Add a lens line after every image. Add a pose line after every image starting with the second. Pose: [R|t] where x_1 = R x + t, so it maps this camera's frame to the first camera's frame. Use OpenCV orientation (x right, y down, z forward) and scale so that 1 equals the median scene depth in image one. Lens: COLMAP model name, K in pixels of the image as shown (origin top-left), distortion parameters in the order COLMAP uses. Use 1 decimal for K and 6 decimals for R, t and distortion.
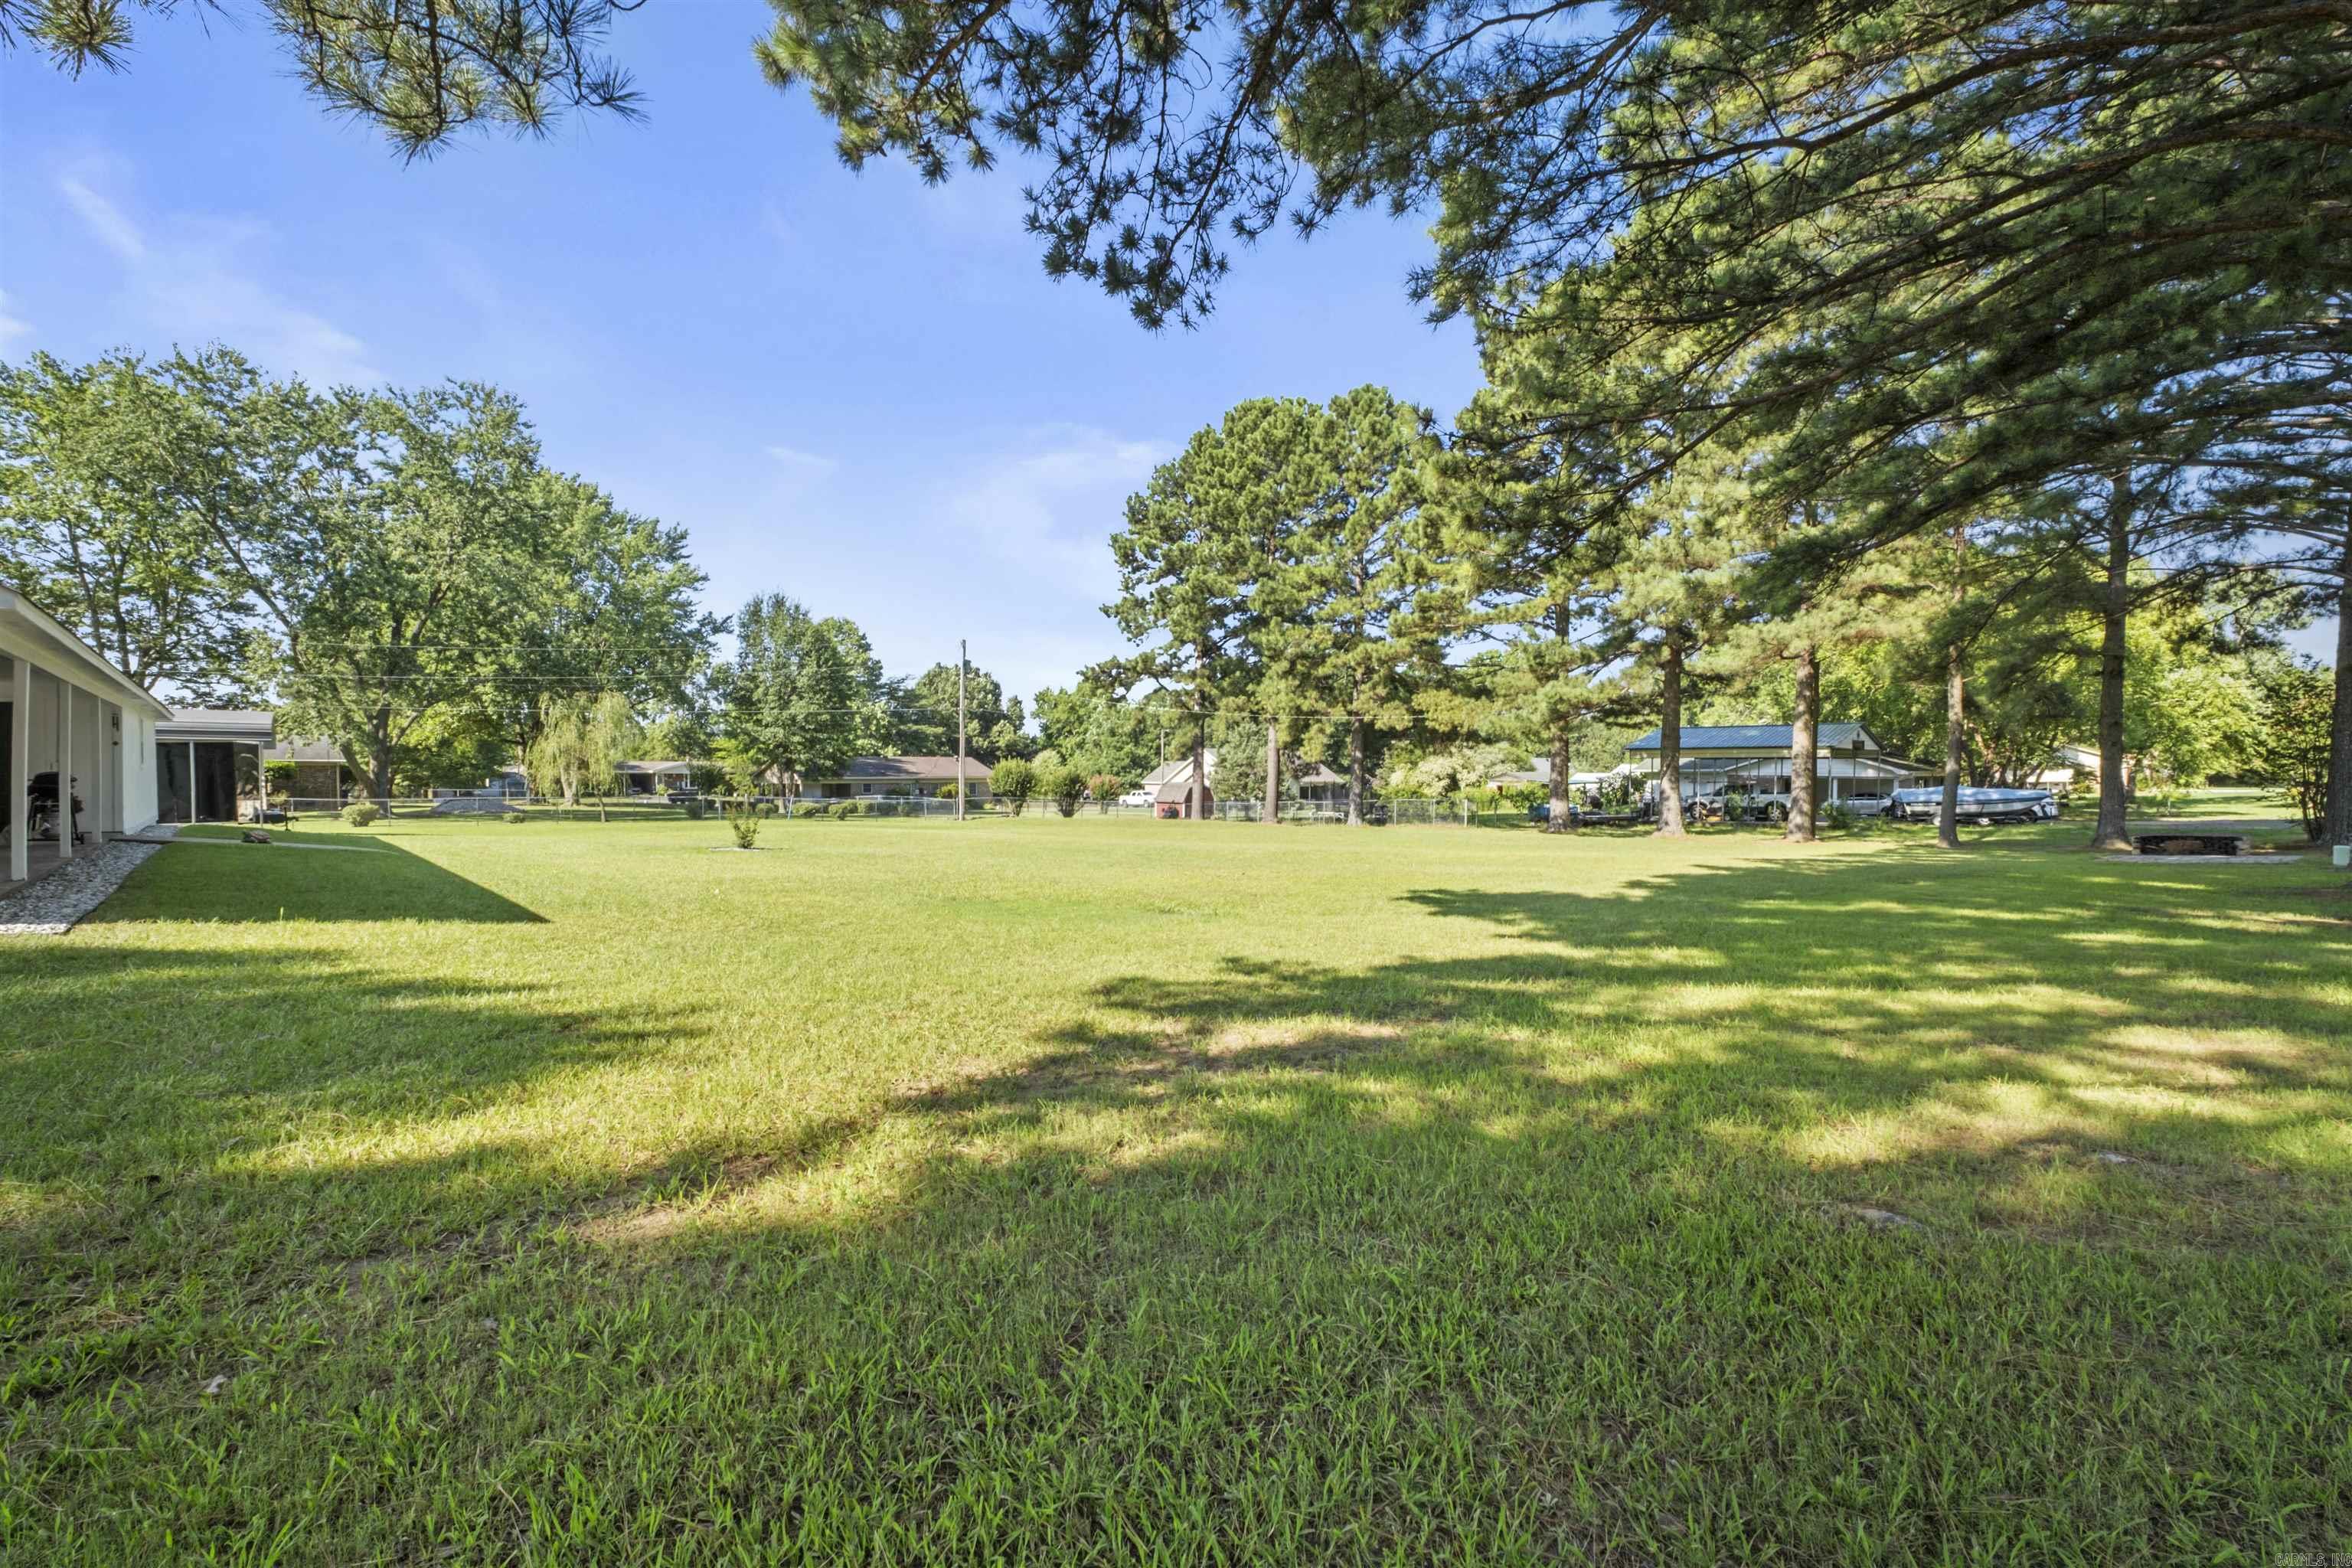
lens RADIAL K [[1044.9, 0, 1158.2], [0, 1044.9, 790.0], [0, 0, 1]] dist [0.001684, 0.000294]
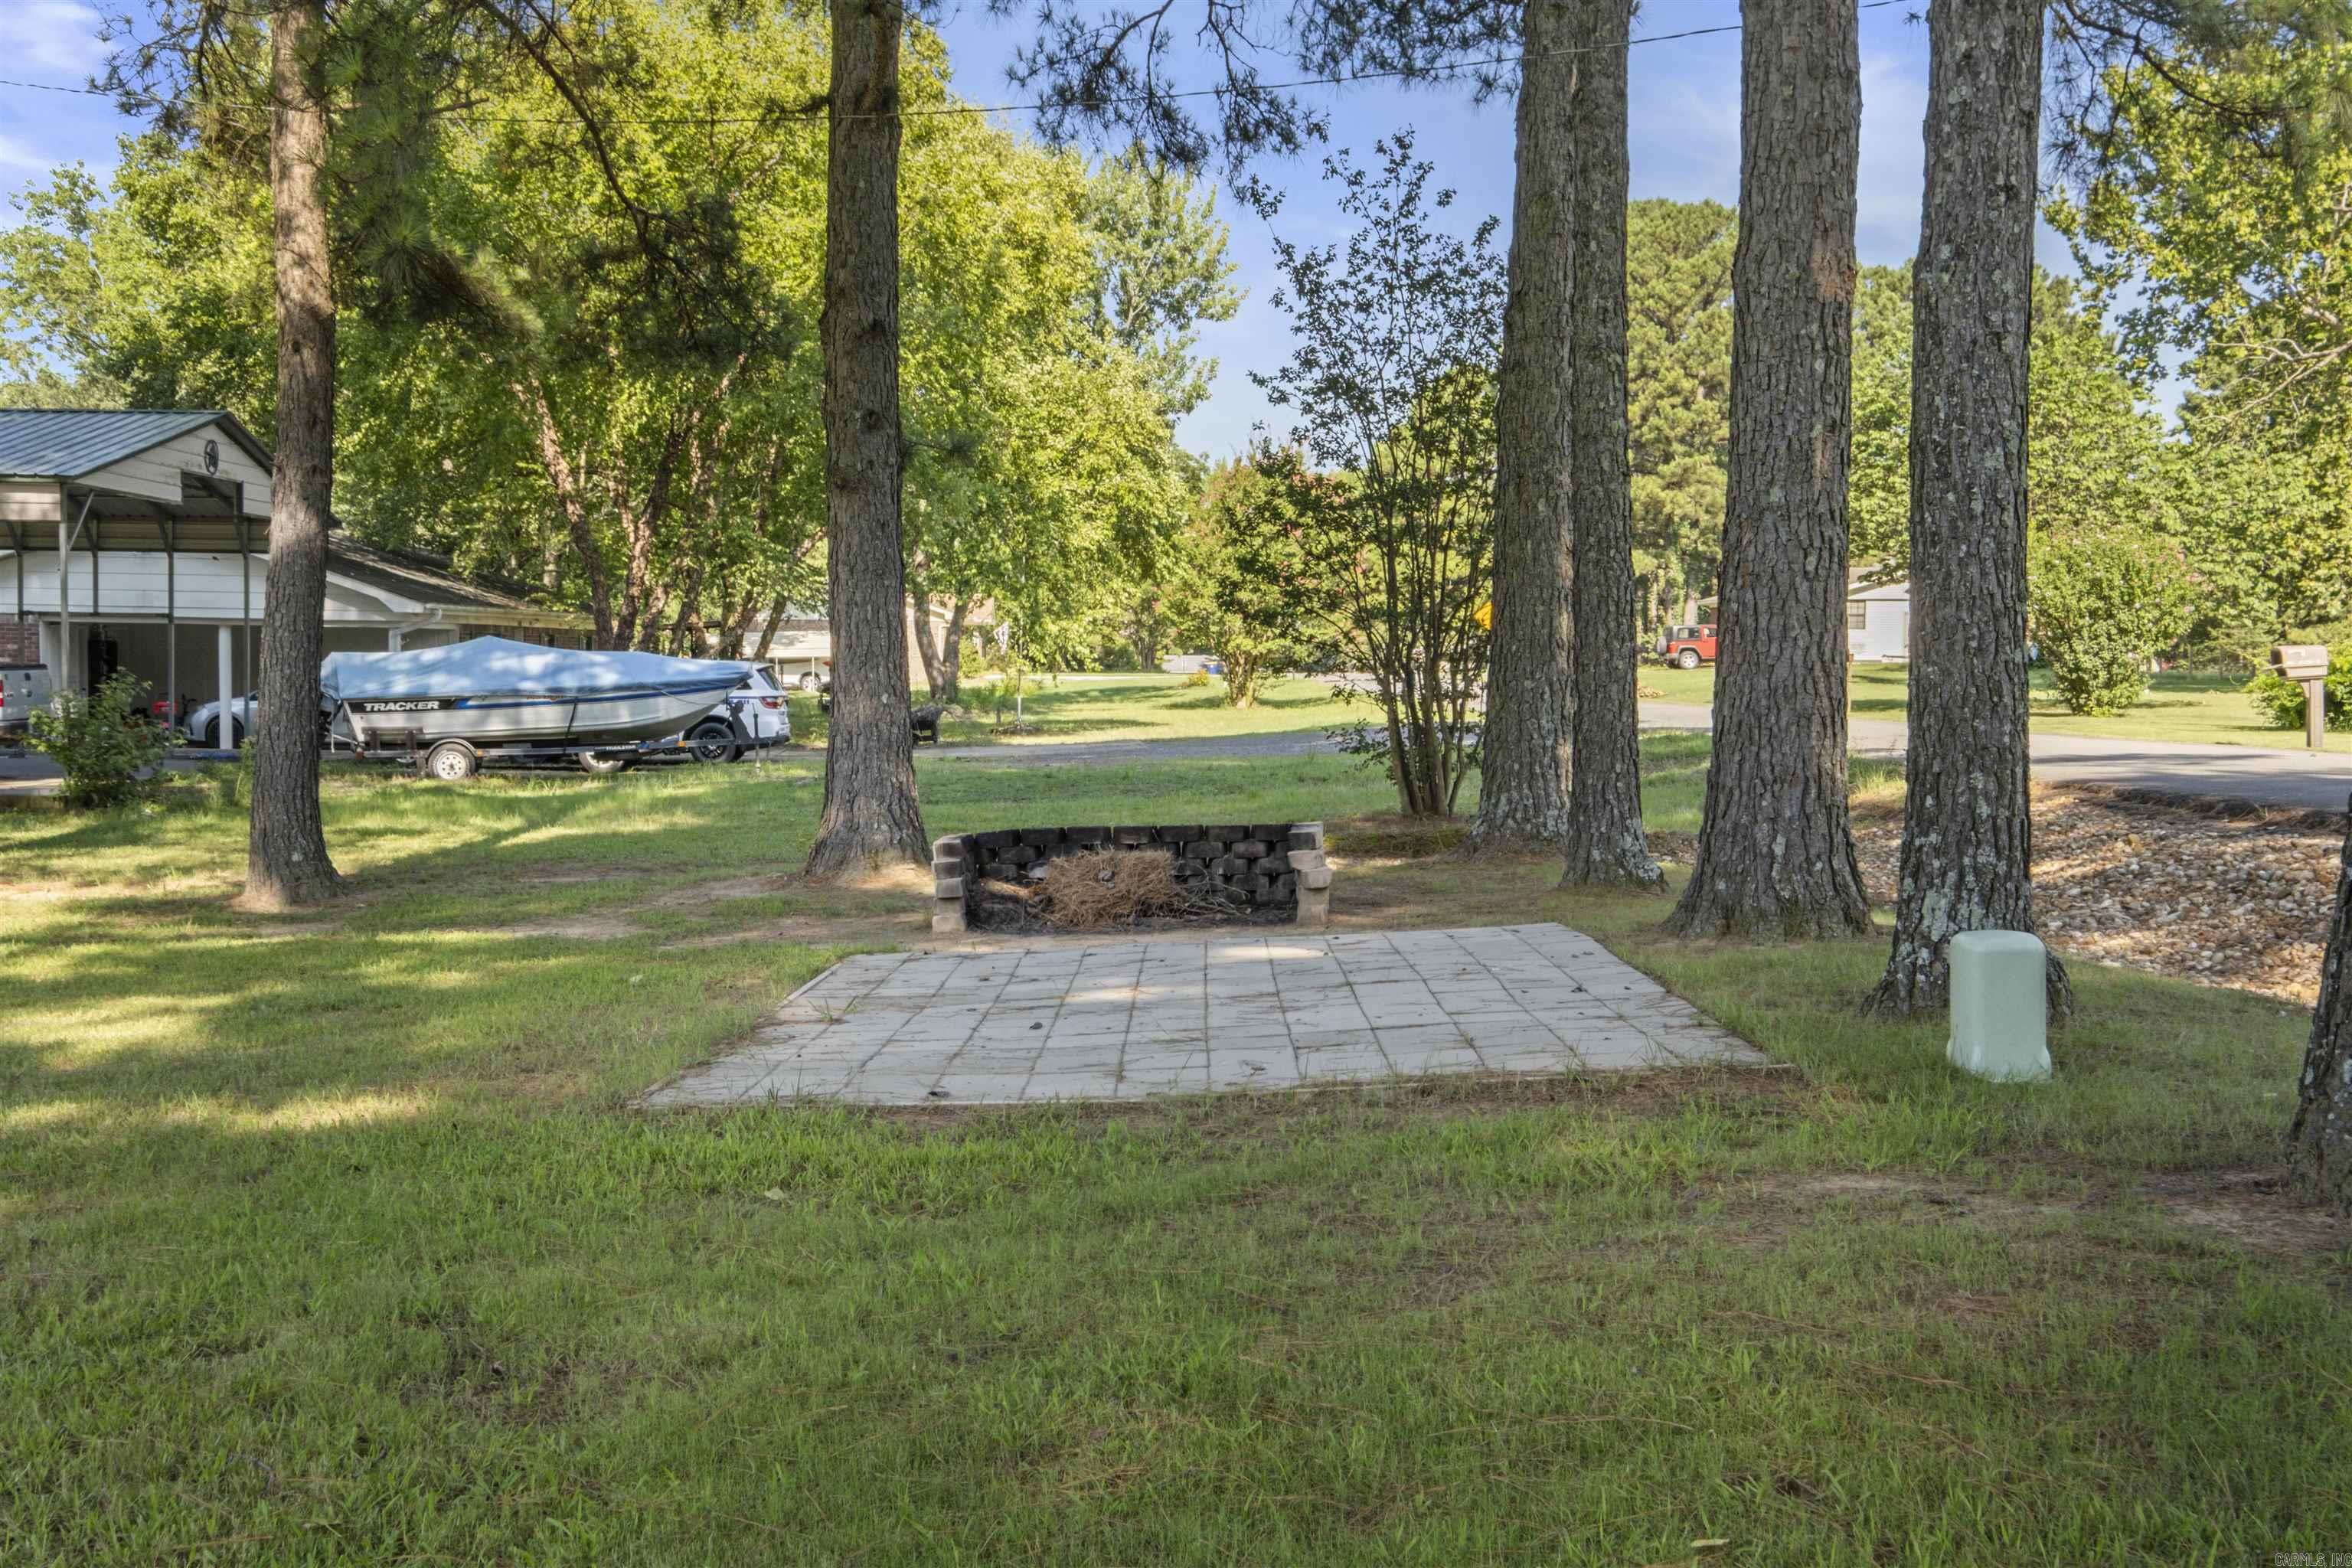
lens RADIAL K [[2400.0, 0, 1167.8], [0, 2400.0, 785.5], [0, 0, 1]] dist [-0.004909, 0.012995]
pose [[0.670218, -0.034307, 0.741371, 0.387886], [0.006335, 0.999159, 0.040510, 0.009963], [-0.742137, -0.022454, 0.669872, 0.411959]]
